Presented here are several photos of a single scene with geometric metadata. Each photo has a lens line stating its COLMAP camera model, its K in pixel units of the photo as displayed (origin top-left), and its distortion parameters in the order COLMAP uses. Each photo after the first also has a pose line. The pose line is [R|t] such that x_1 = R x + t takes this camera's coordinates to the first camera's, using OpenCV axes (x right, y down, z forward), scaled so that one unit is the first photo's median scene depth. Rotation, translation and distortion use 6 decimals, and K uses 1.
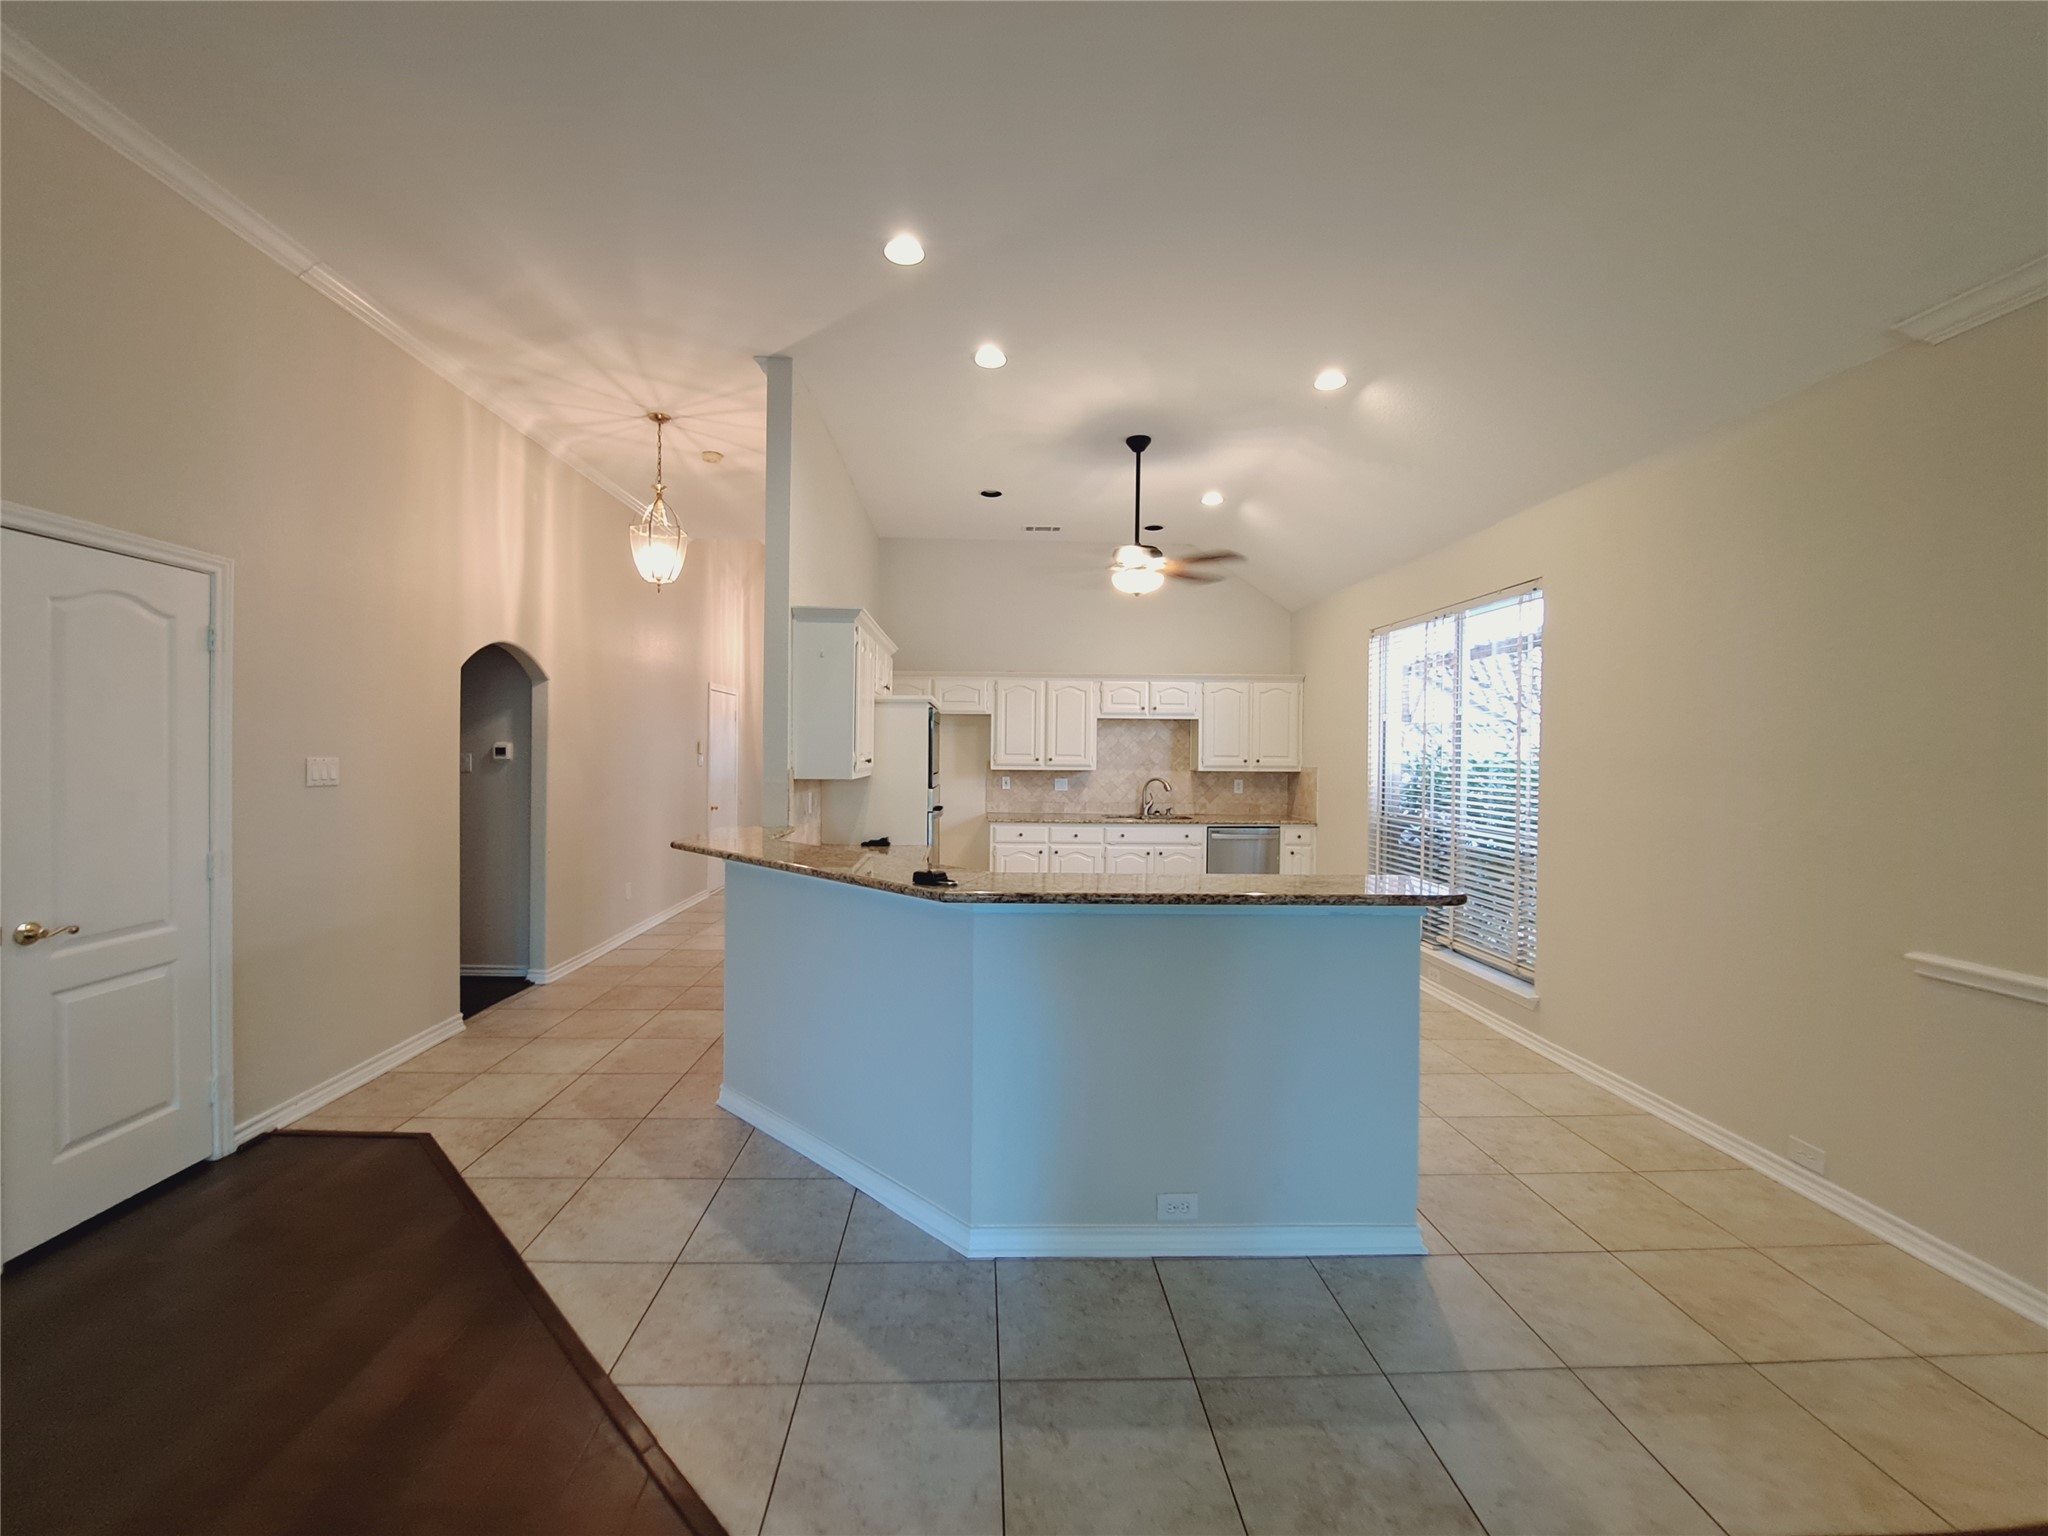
lens RADIAL K [[821.5, 0, 1005.3], [0, 821.5, 756.7], [0, 0, 1]] dist [-0.016697, -0.000421]
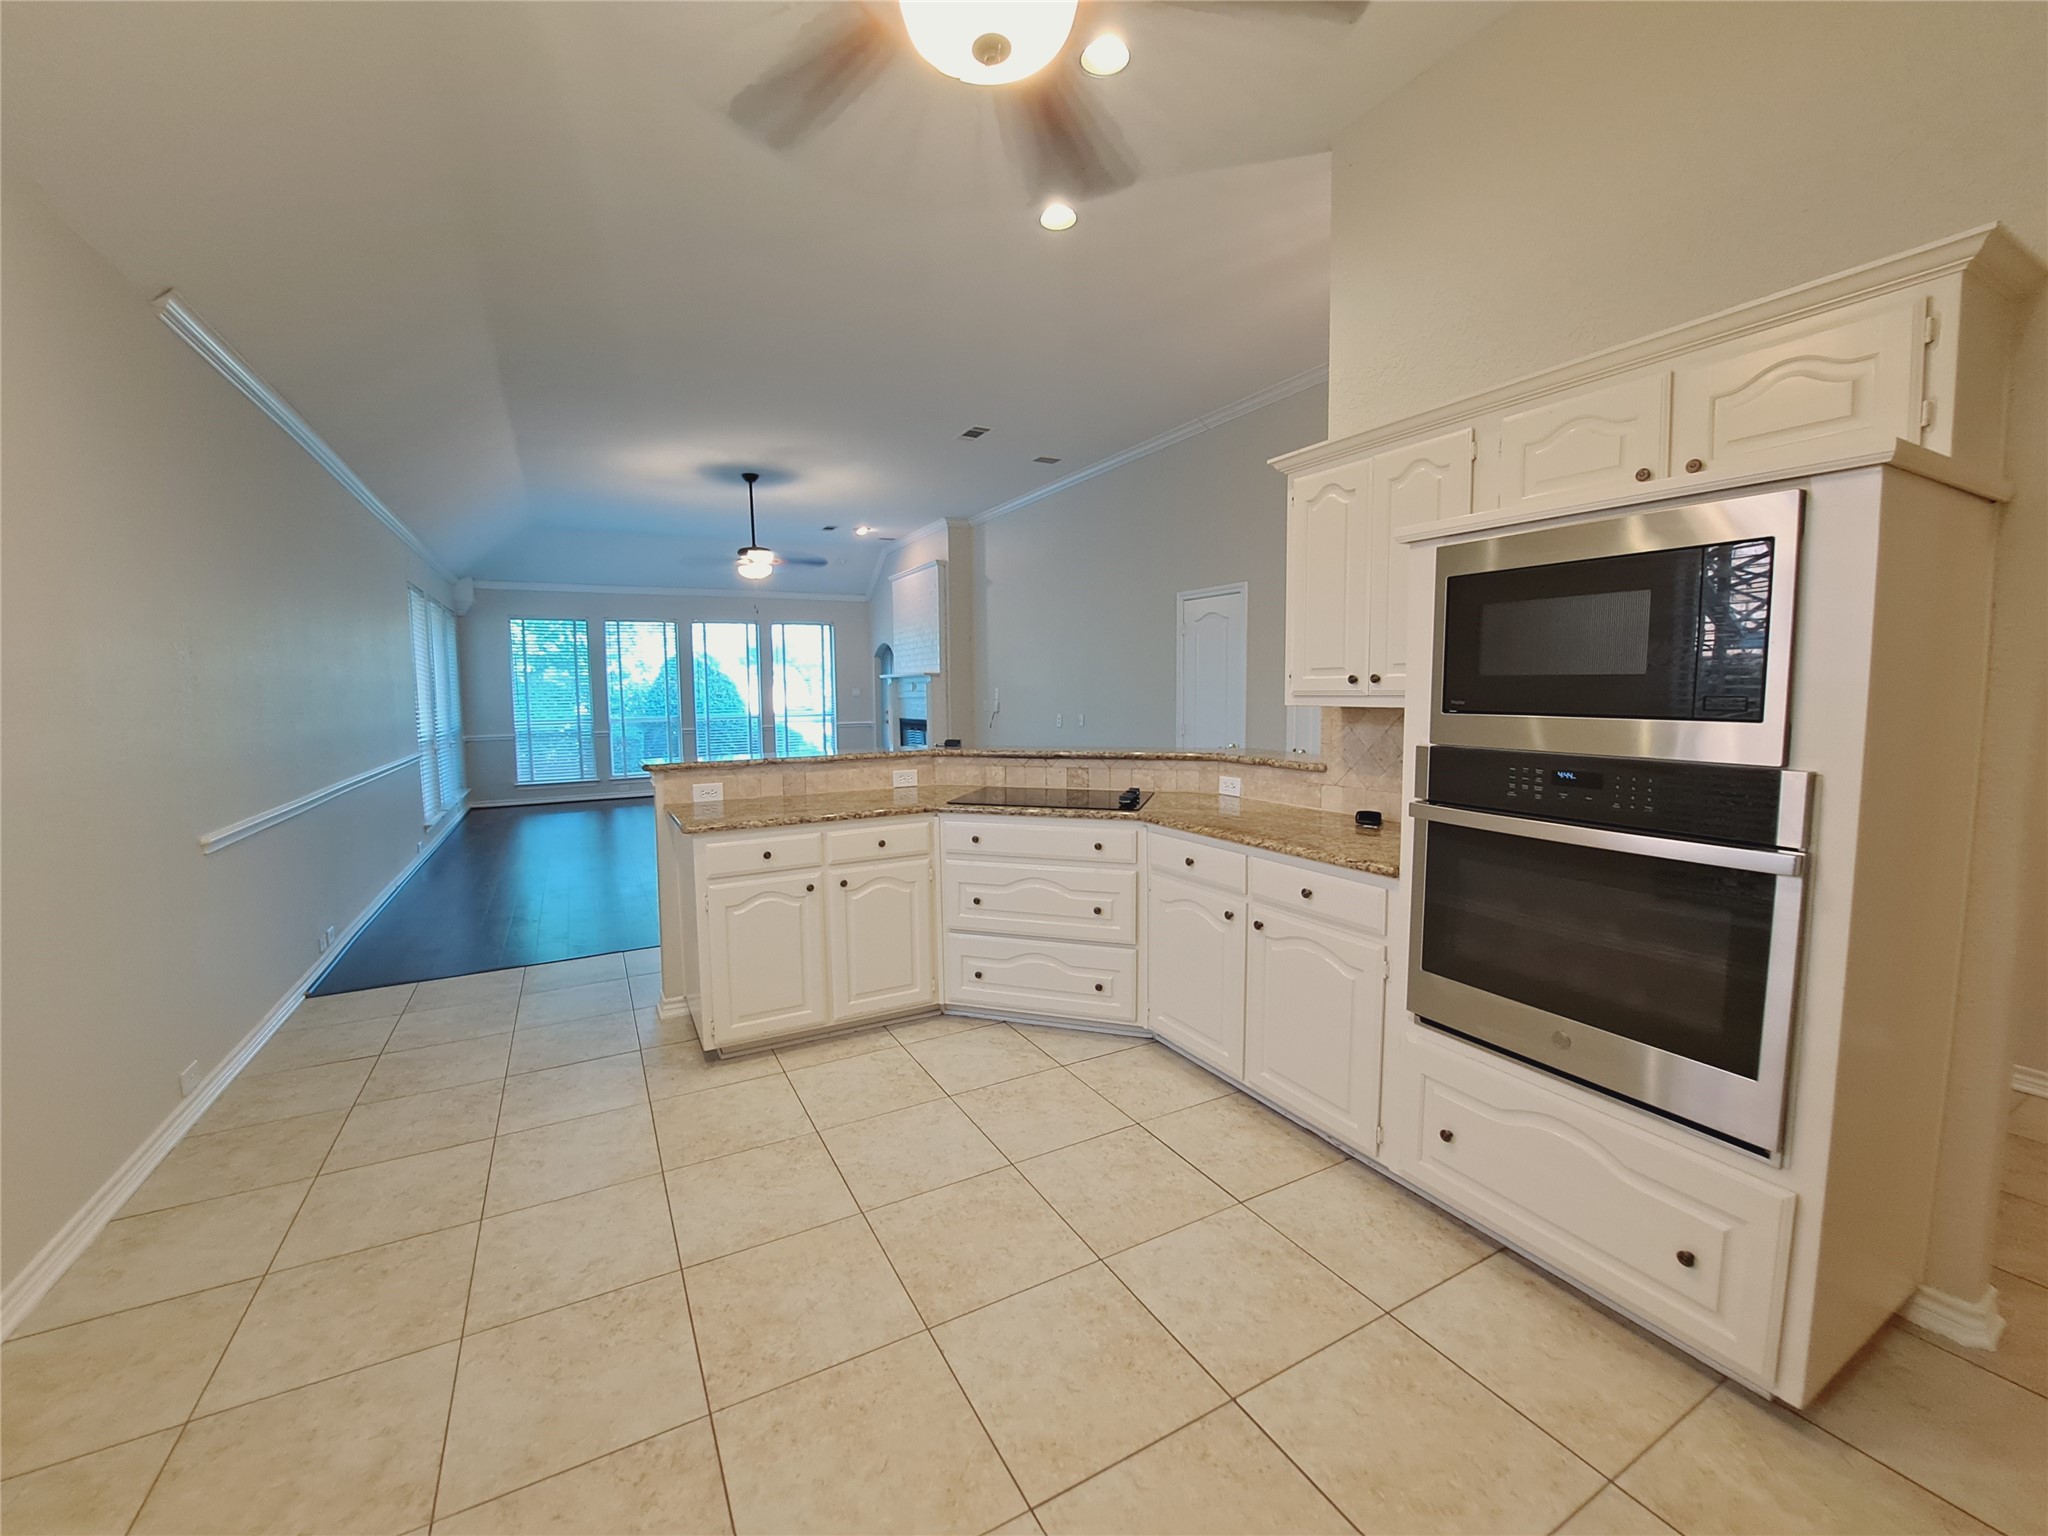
lens RADIAL K [[821.5, 0, 1005.3], [0, 821.5, 761.8], [0, 0, 1]] dist [-0.016697, -0.000421]
pose [[-0.901358, 0.037896, -0.431413, 0.206557], [-0.002608, 0.995671, 0.092911, 0.006638], [0.433066, 0.084871, -0.897358, 0.929548]]
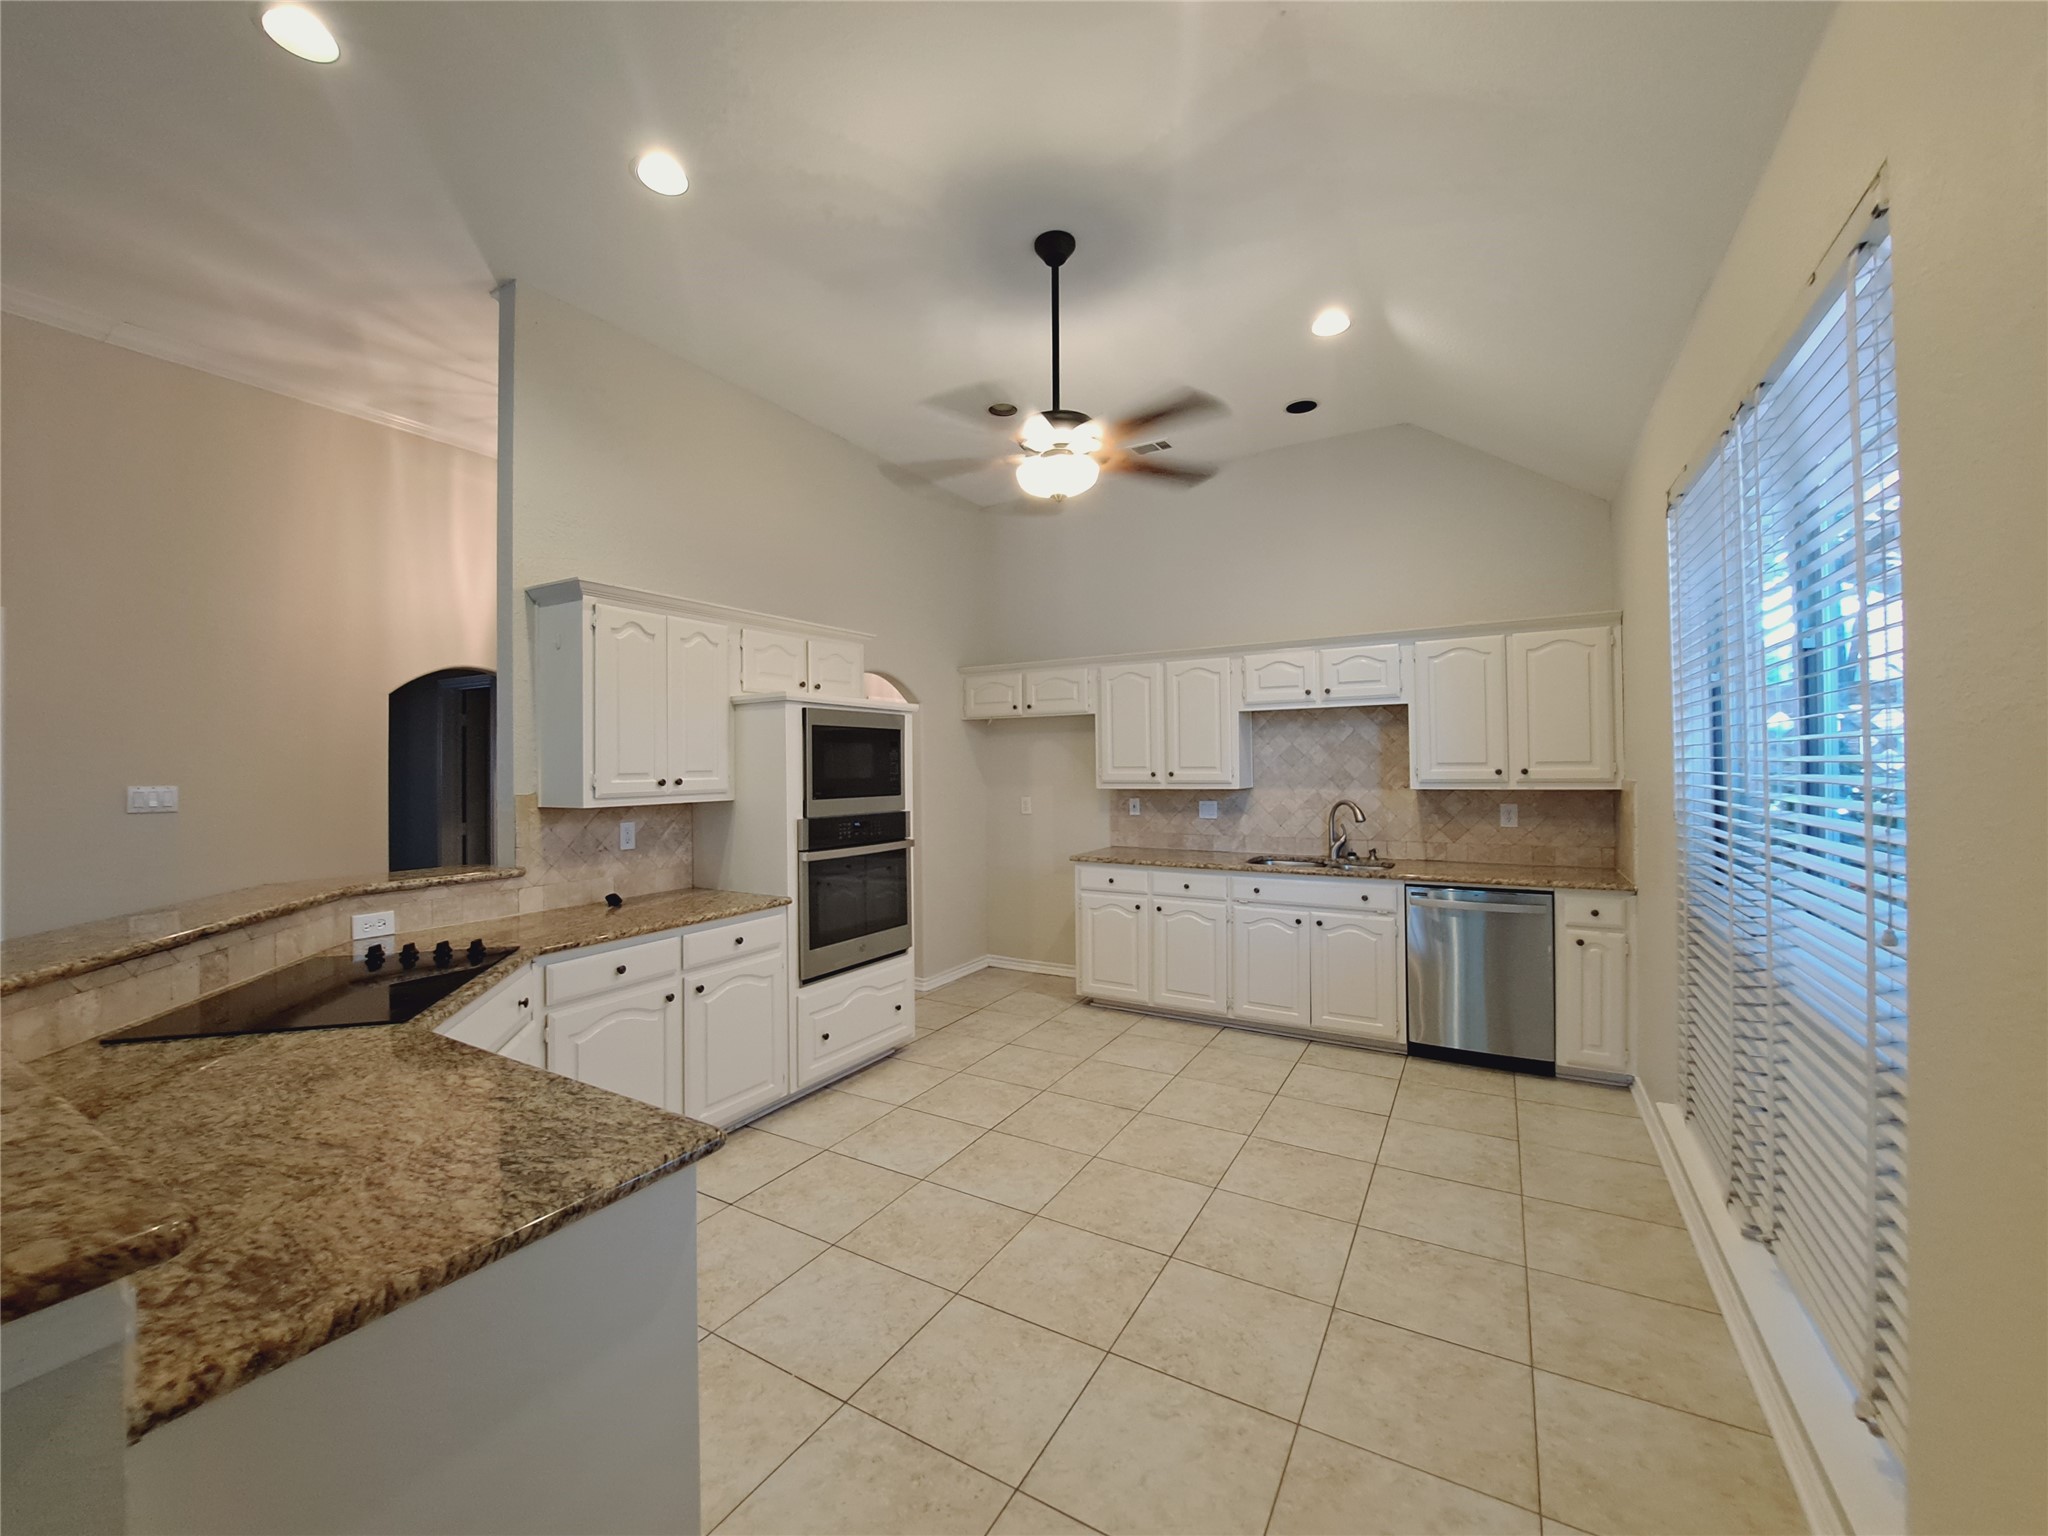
lens RADIAL K [[821.5, 0, 1003.1], [0, 821.5, 761.4], [0, 0, 1]] dist [-0.016697, -0.000421]
pose [[0.839379, -0.022349, -0.543086, 0.328779], [0.015797, 0.999735, -0.016724, 0.002009], [0.543316, 0.005459, 0.839510, 0.351414]]
